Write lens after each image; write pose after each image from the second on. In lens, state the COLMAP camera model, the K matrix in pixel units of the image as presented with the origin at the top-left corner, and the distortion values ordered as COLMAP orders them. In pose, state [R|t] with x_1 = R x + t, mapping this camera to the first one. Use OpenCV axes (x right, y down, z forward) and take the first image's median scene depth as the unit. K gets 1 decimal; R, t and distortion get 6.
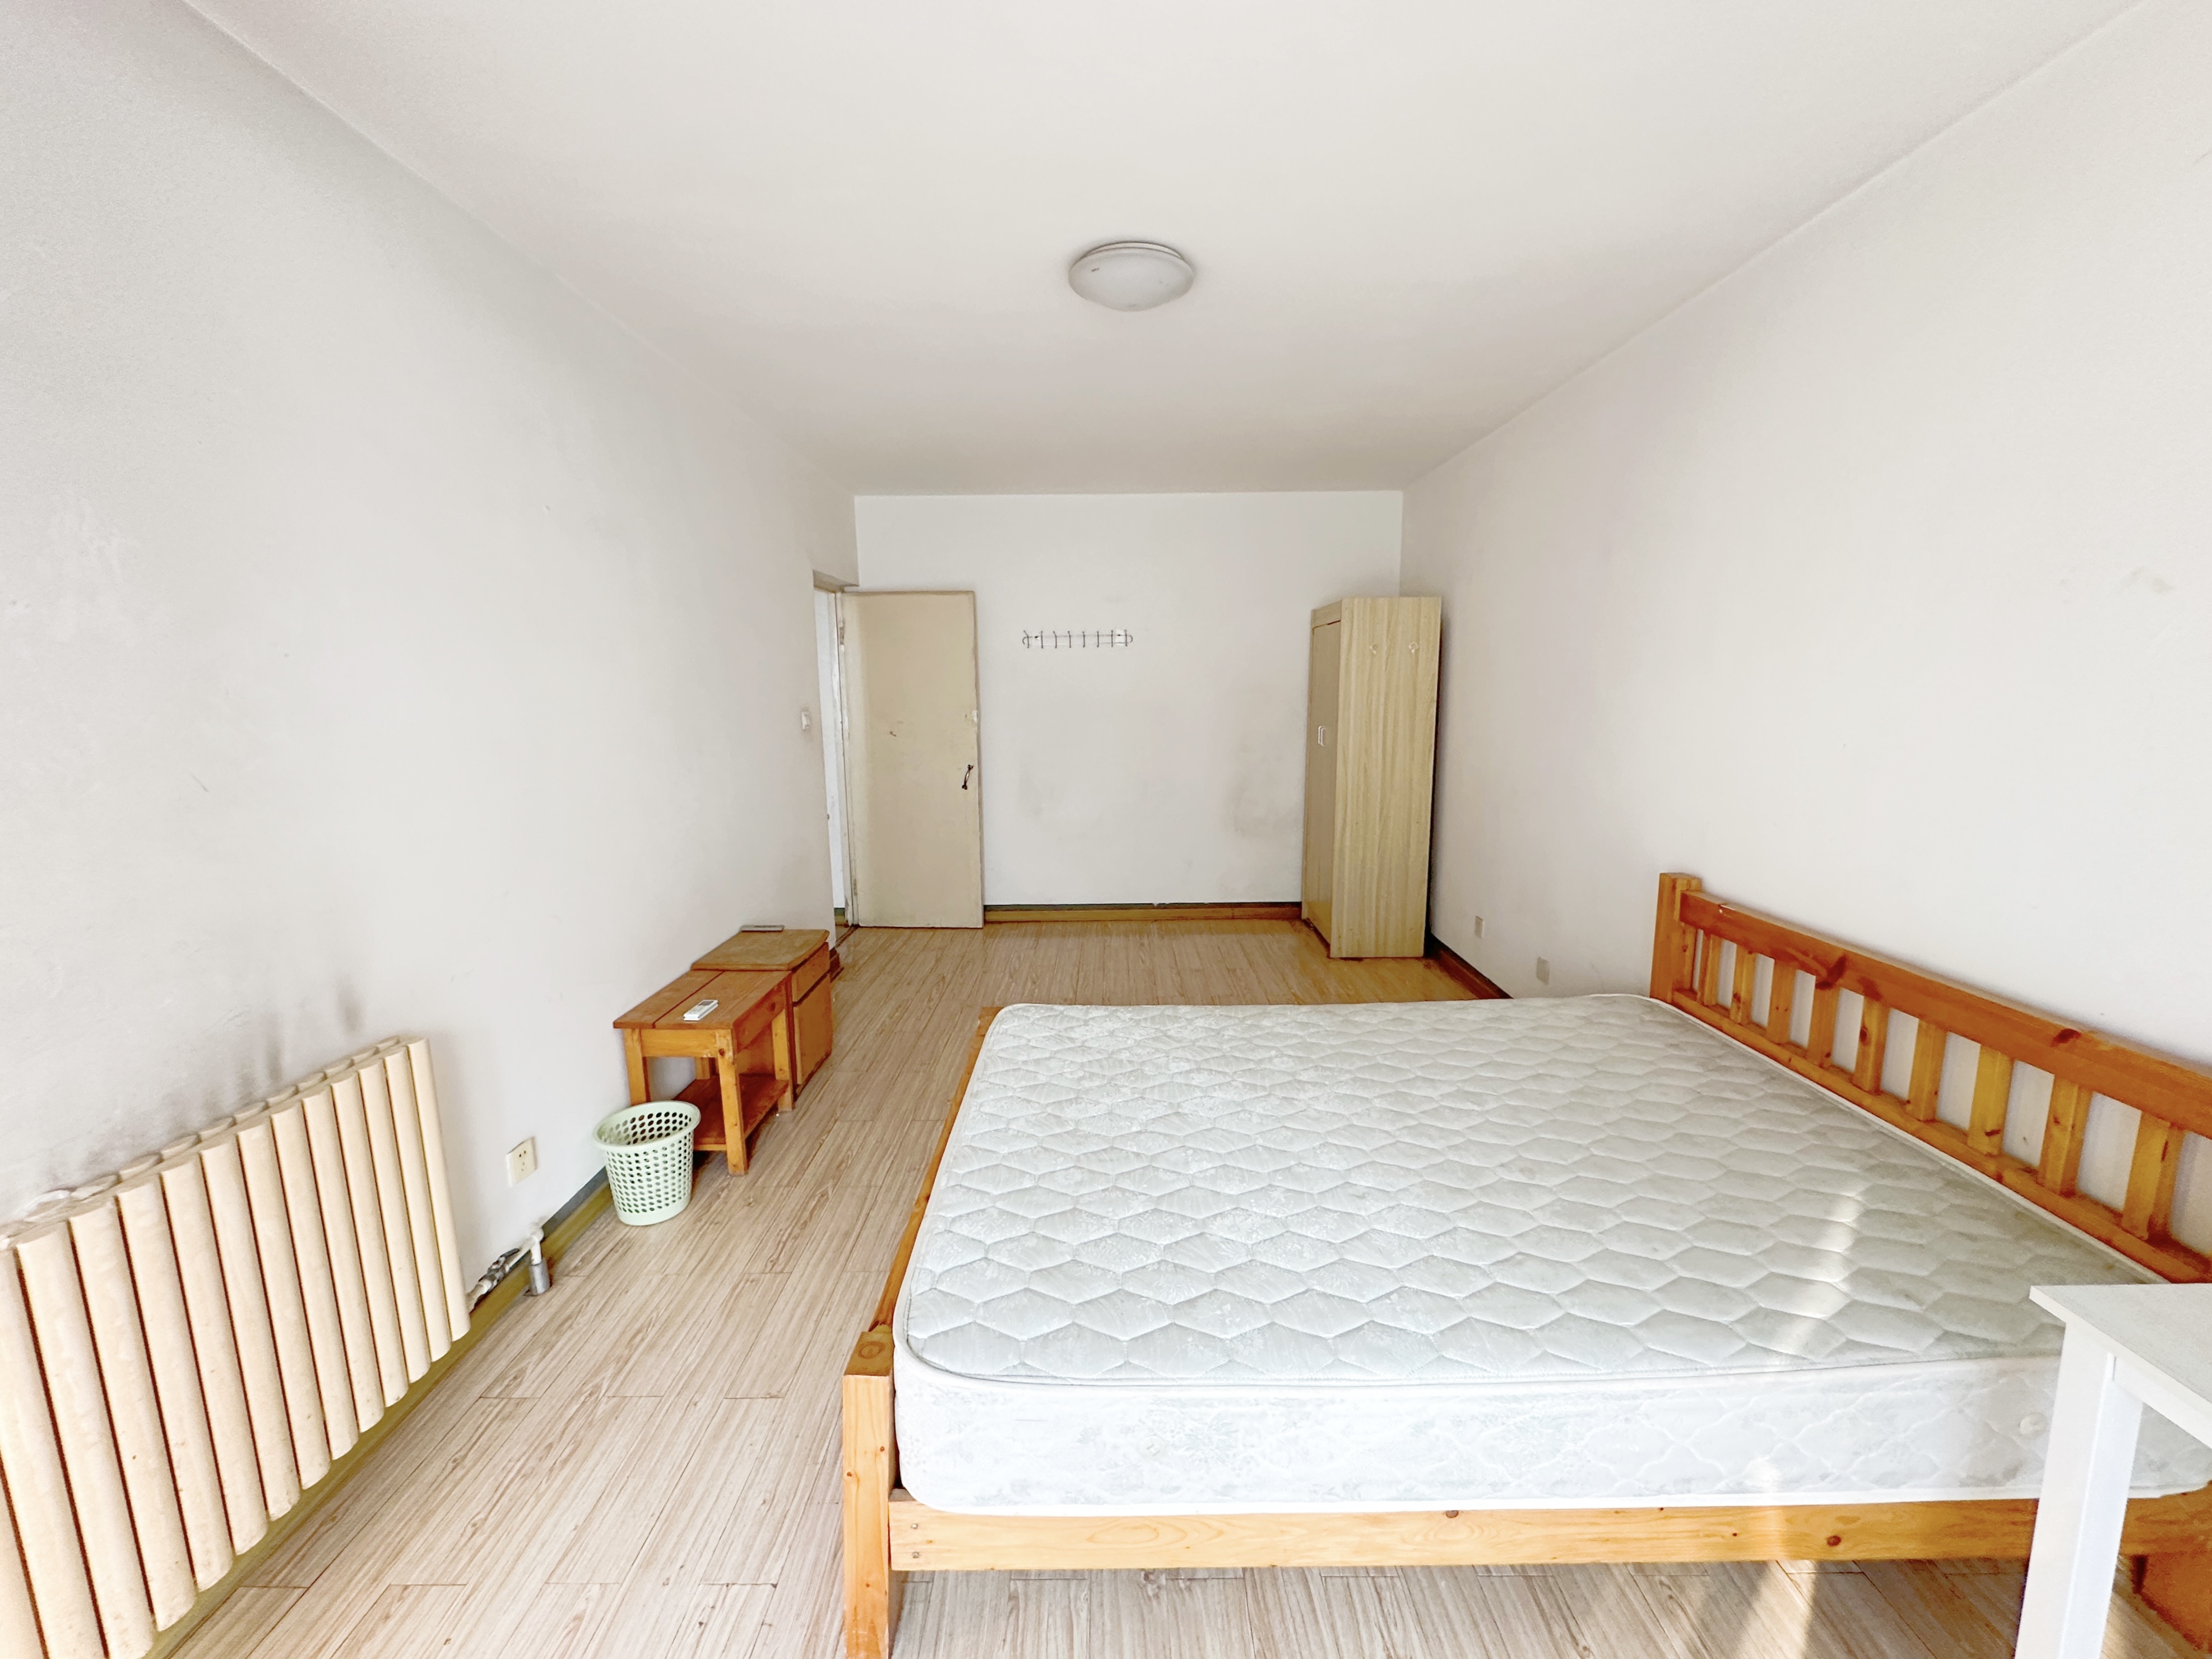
lens RADIAL K [[880.7, 0, 1106.0], [0, 880.7, 829.5], [0, 0, 1]] dist [0.001098, -0.000103]
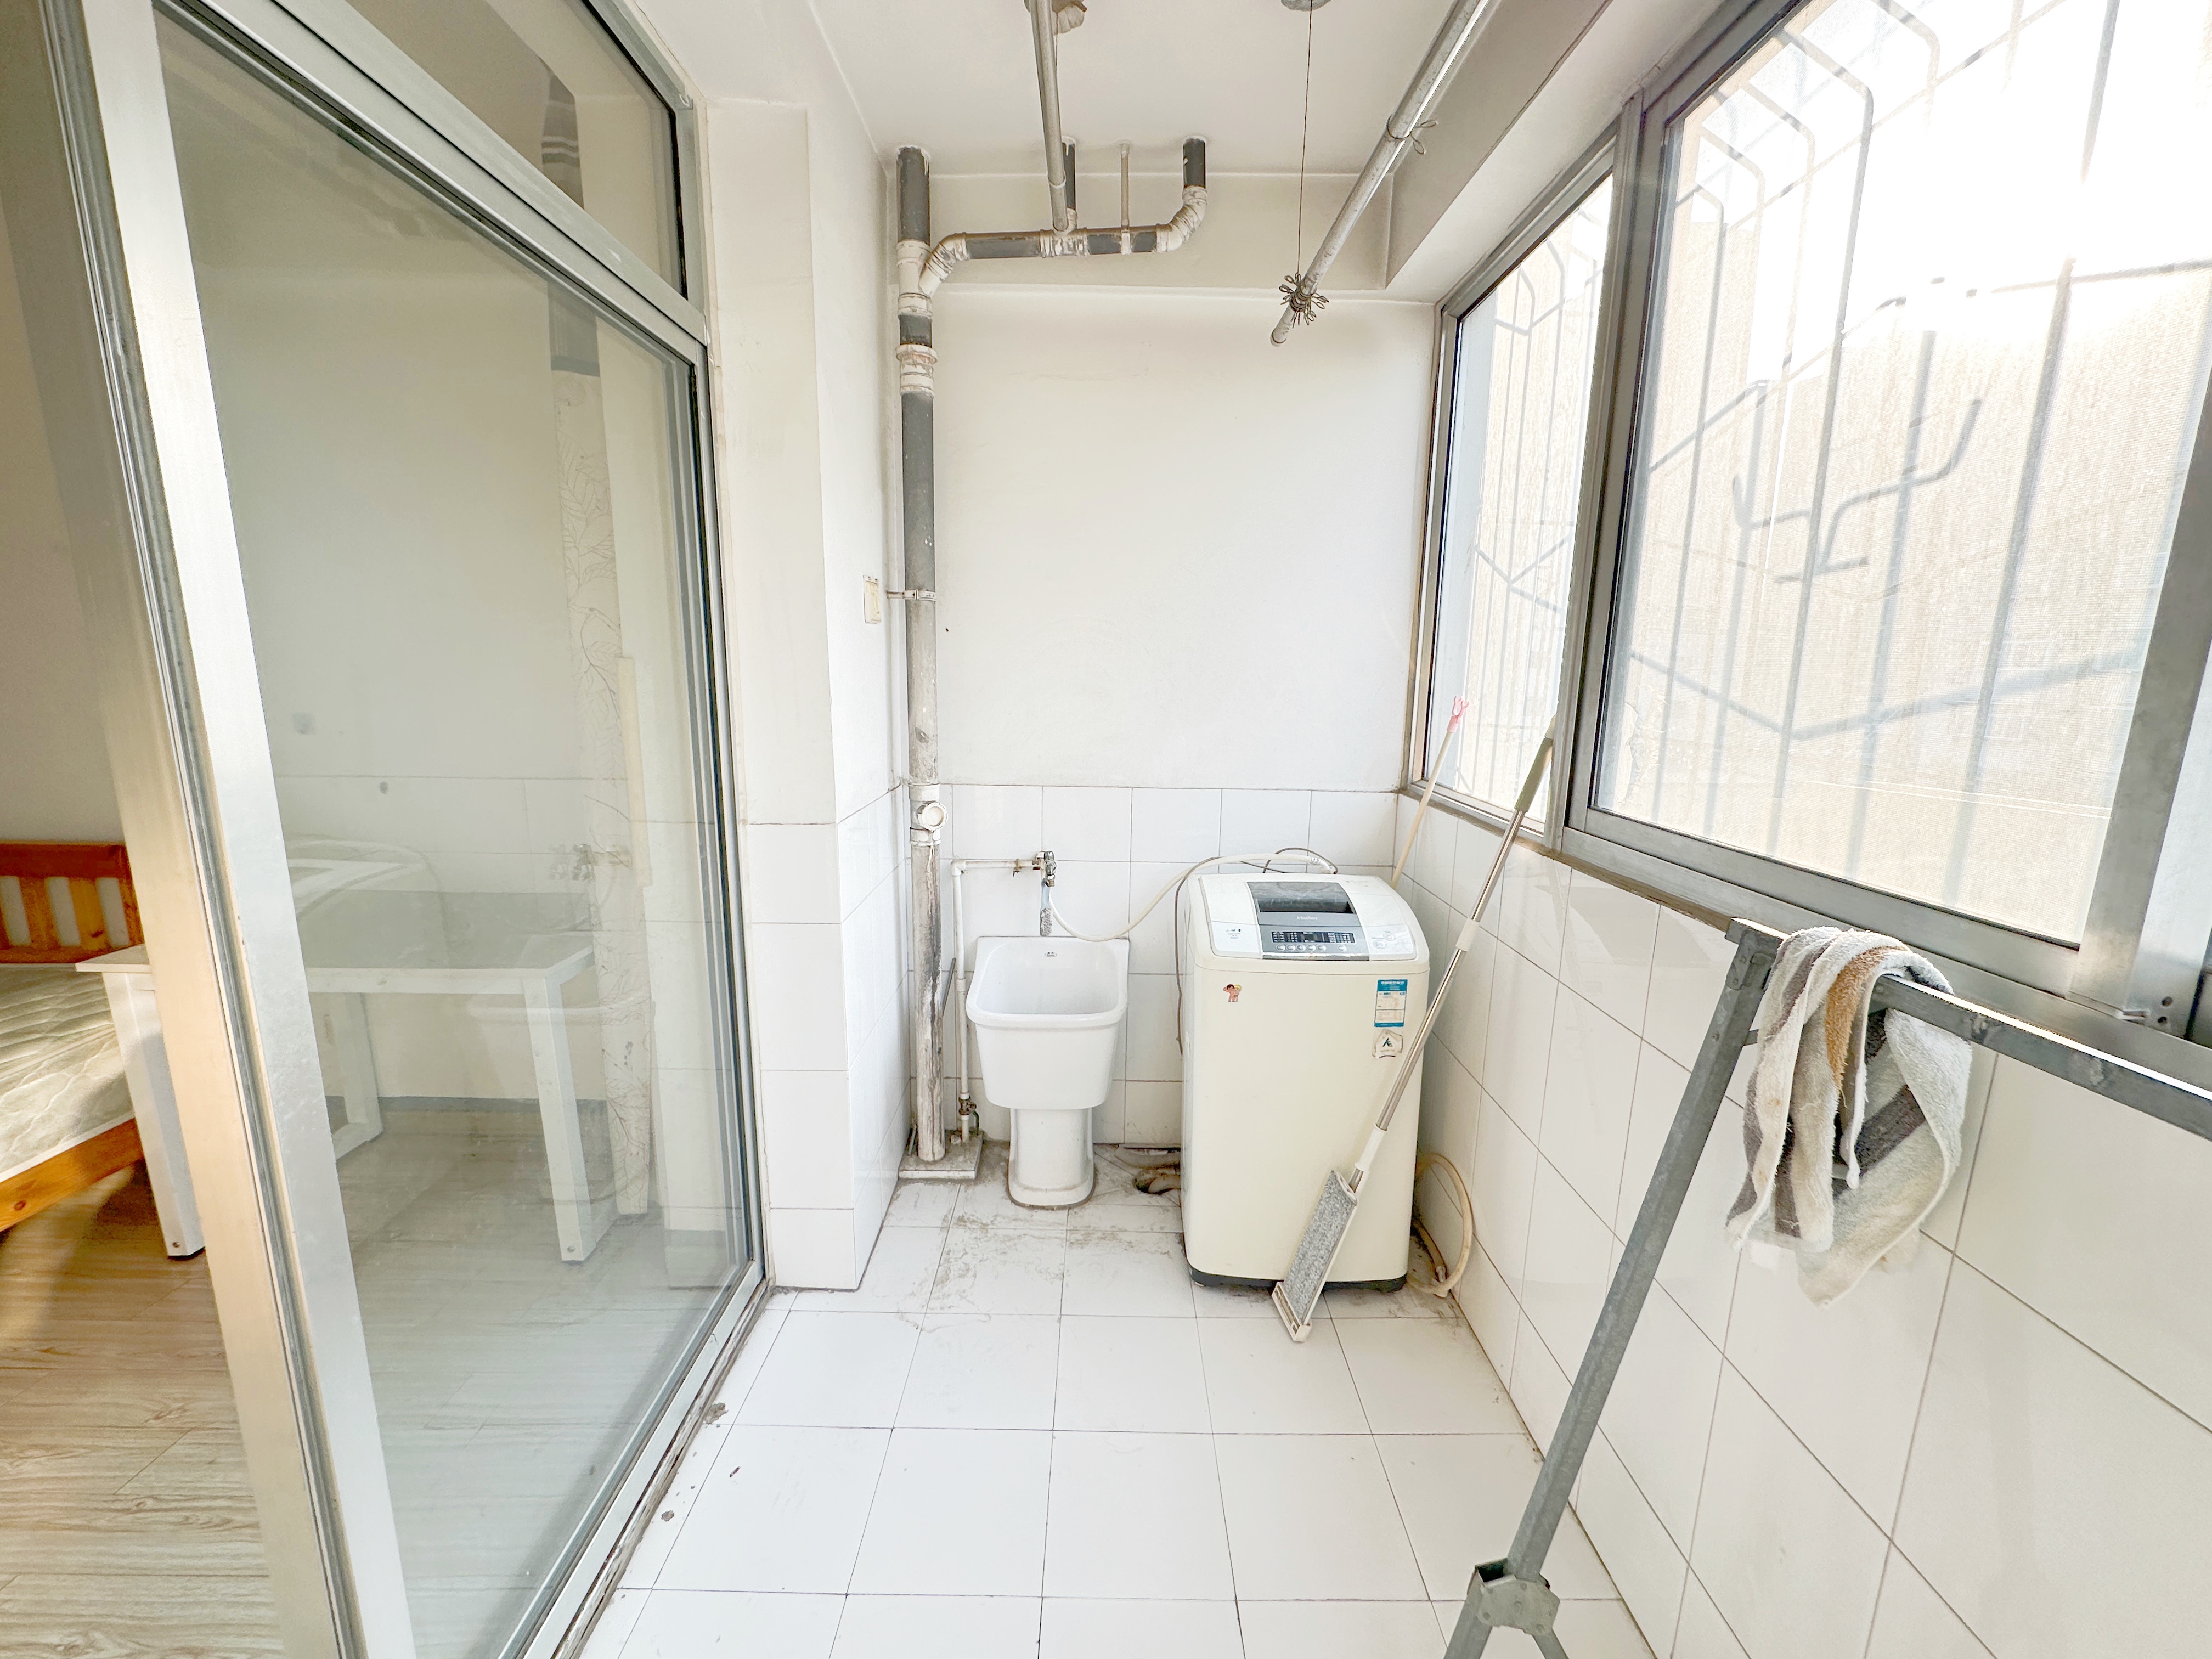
lens RADIAL K [[880.7, 0, 1106.0], [0, 880.7, 829.5], [0, 0, 1]] dist [0.001098, -0.000103]
pose [[-0.008094, -0.173488, 0.984803, -0.386488], [0.144225, 0.974335, 0.172829, 0.171892], [-0.989512, 0.143432, 0.017135, -0.671484]]
